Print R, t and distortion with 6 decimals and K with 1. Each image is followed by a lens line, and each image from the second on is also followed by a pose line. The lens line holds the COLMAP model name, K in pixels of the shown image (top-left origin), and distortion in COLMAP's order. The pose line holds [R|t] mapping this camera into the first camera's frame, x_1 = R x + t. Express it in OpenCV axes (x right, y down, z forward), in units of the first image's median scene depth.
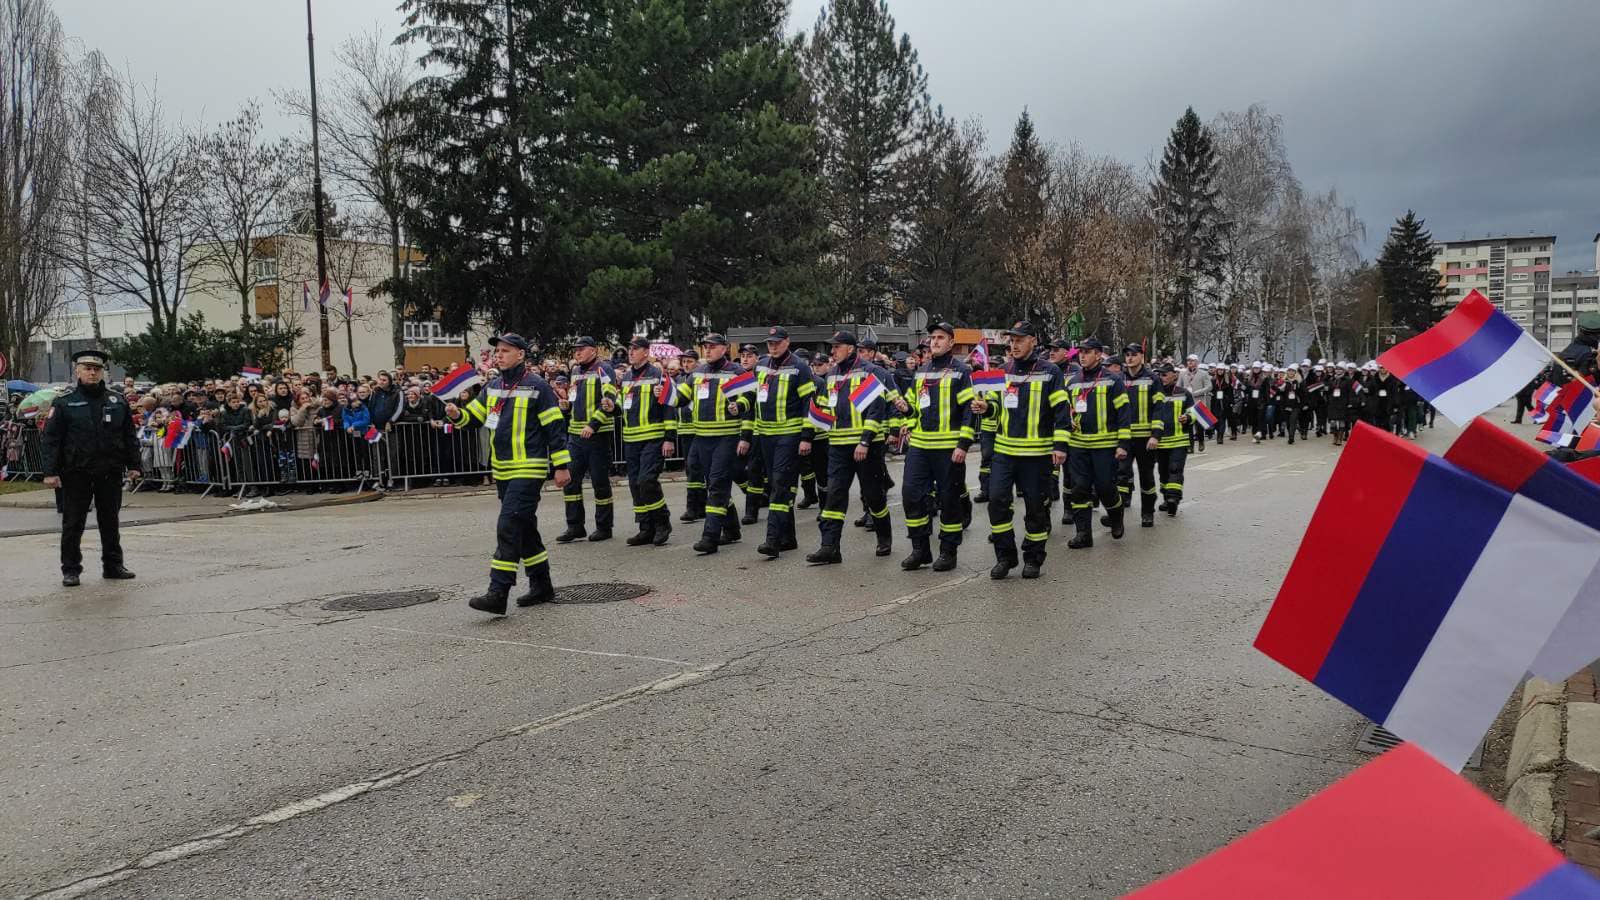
lens RADIAL K [[1145.7, 0, 803.7], [0, 1145.7, 454.3], [0, 0, 1]] dist [0.045780, -0.055798]
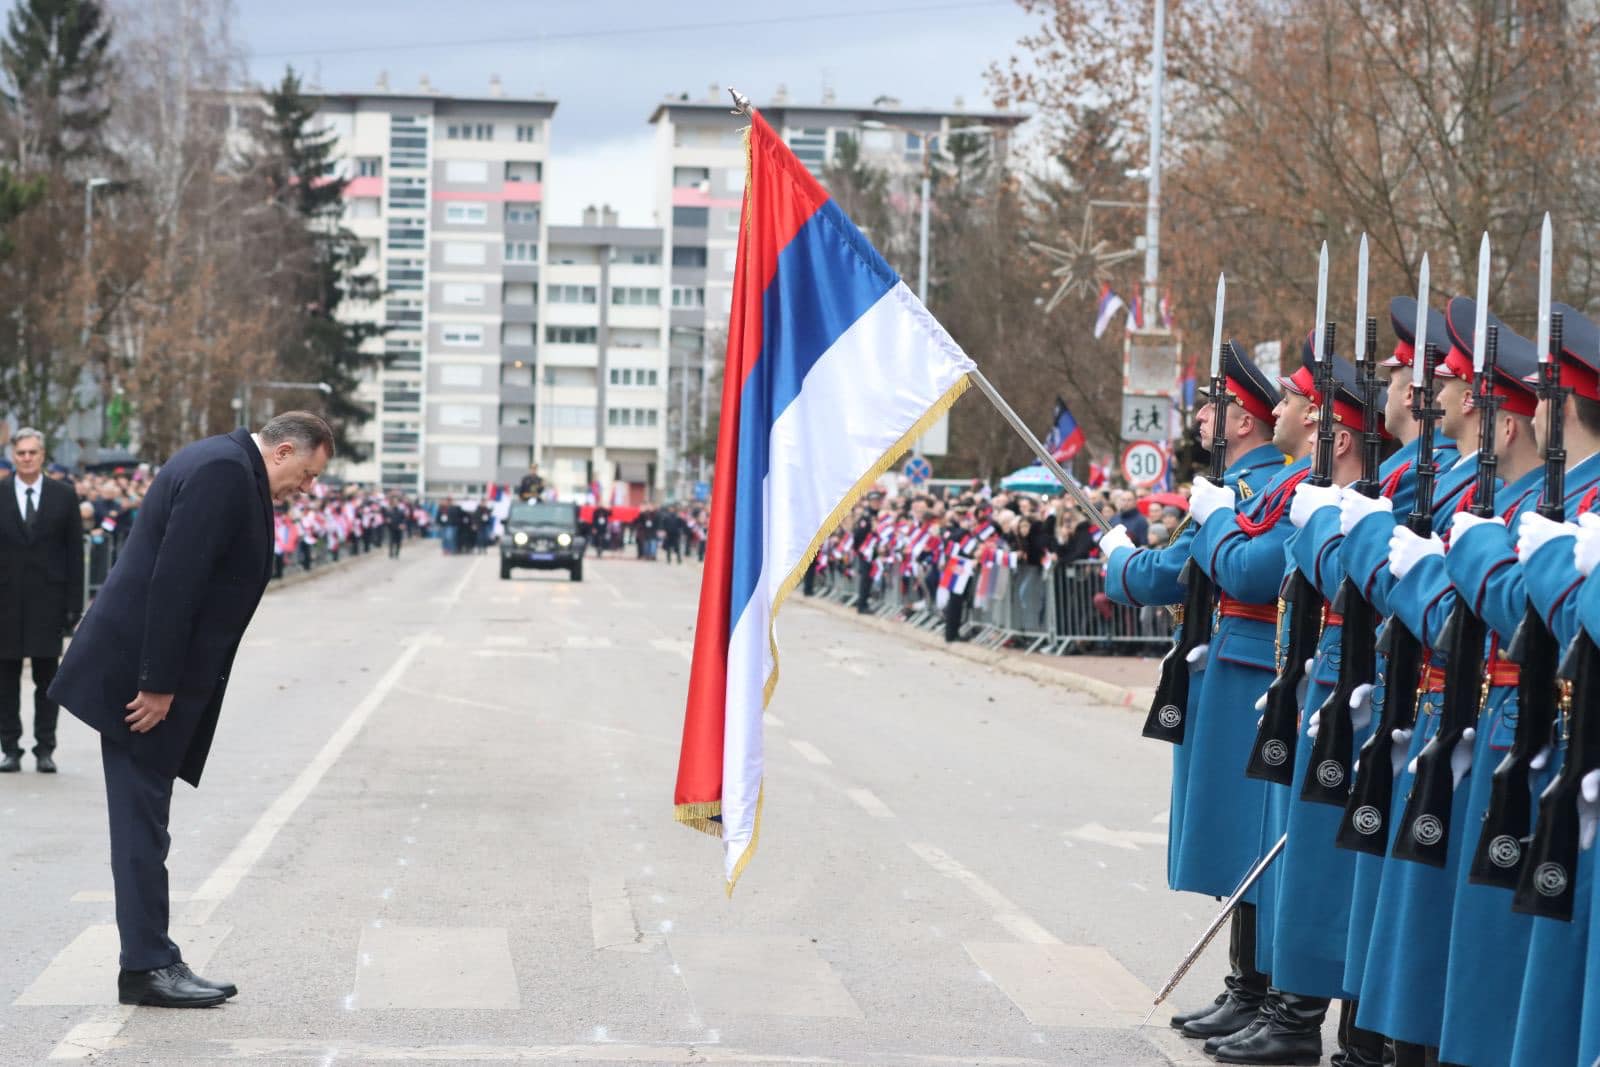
lens RADIAL K [[5644.6, 0, 800.0], [0, 5644.6, 533.5], [0, 0, 1]] dist [-0.030654, -0.107209]
pose [[0.799630, 0.026497, 0.599908, -1.576494], [0.005872, 0.998633, -0.051935, 0.128175], [-0.600464, 0.045051, 0.798382, -1.991813]]
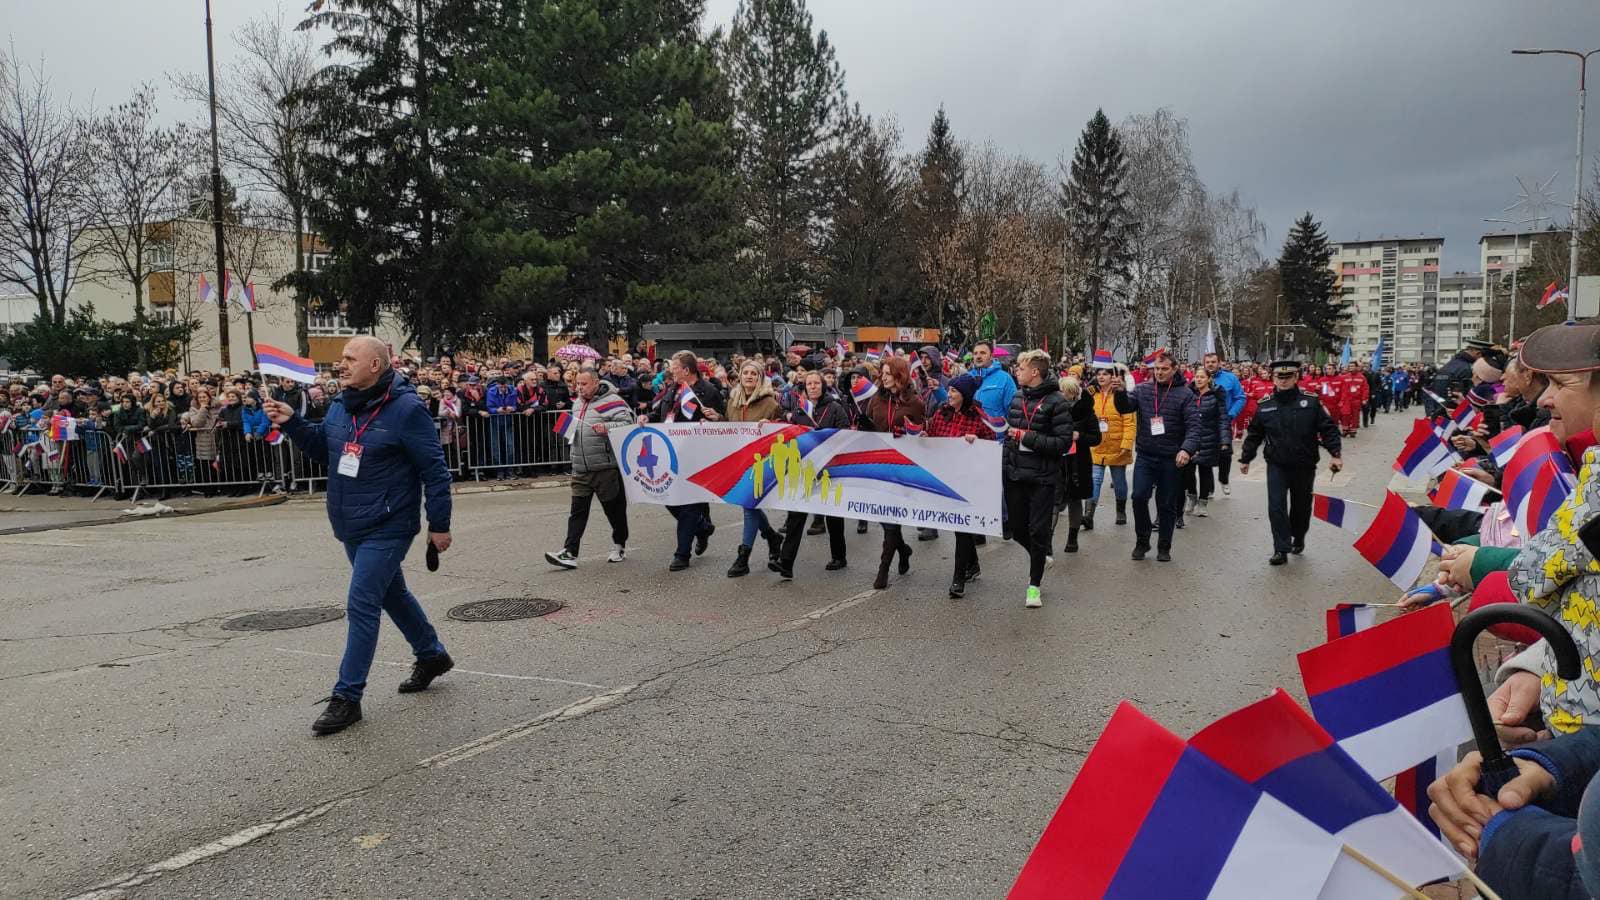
lens RADIAL K [[1145.7, 0, 803.7], [0, 1145.7, 454.3], [0, 0, 1]] dist [0.045780, -0.055798]
pose [[0.997437, 0.001823, 0.071532, 0.001123], [-0.002440, 0.999961, 0.008536, -0.006730], [-0.071513, -0.008688, 0.997402, -0.003232]]
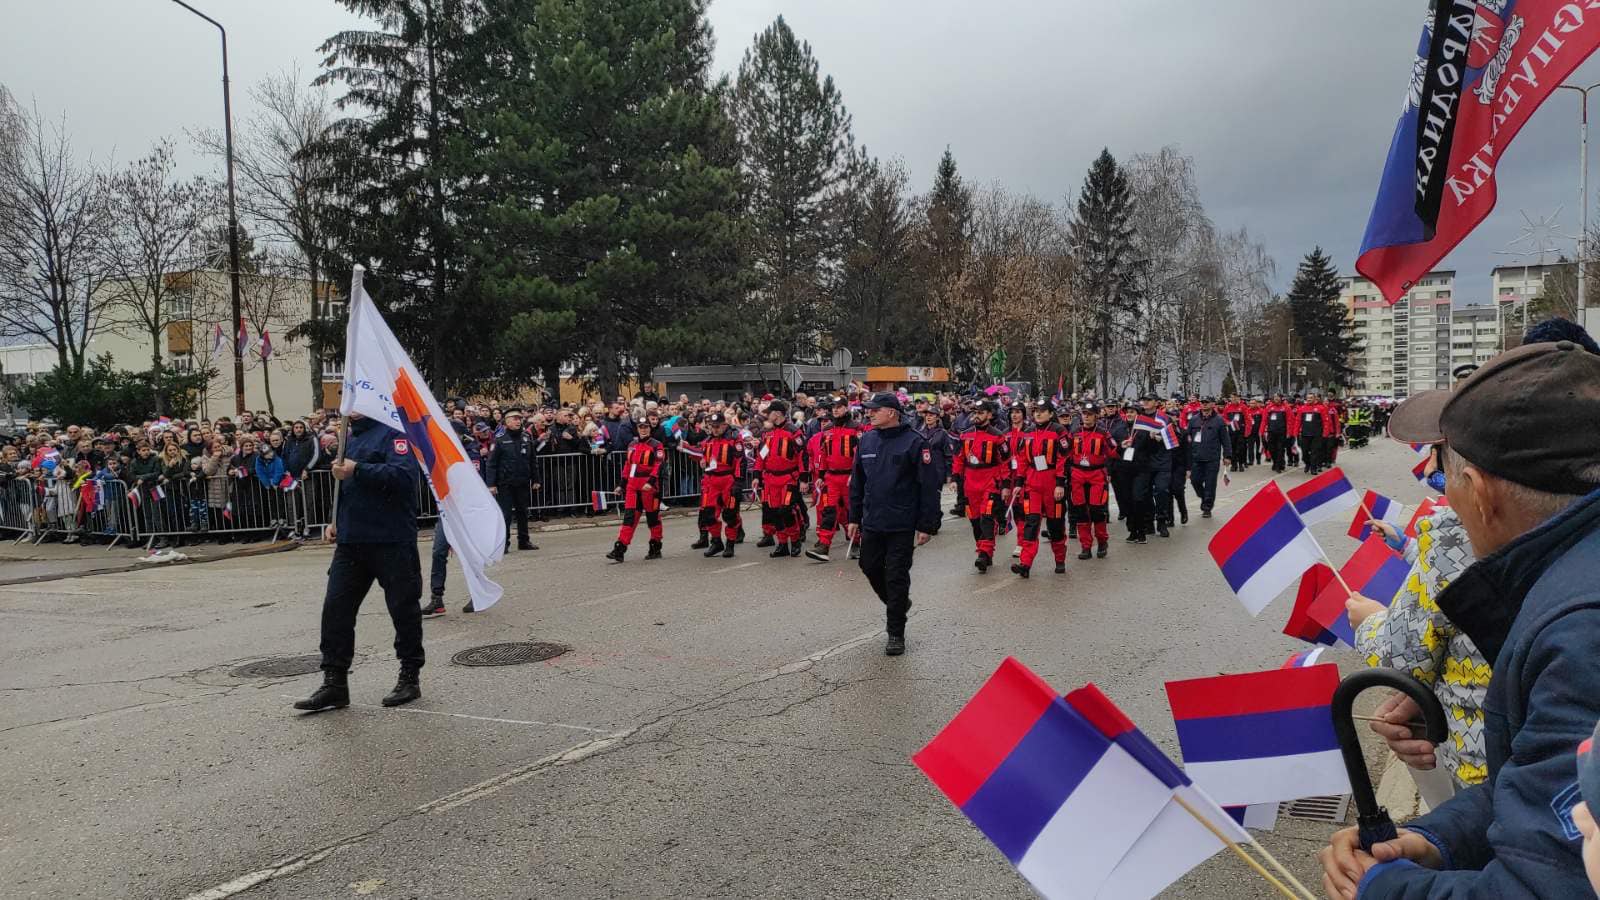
lens RADIAL K [[1145.7, 0, 803.7], [0, 1145.7, 454.3], [0, 0, 1]] dist [0.045780, -0.055798]
pose [[0.998211, -0.007178, 0.059359, 0.004770], [0.008707, 0.999636, -0.025536, -0.007671], [-0.059154, 0.026007, 0.997910, -0.006999]]
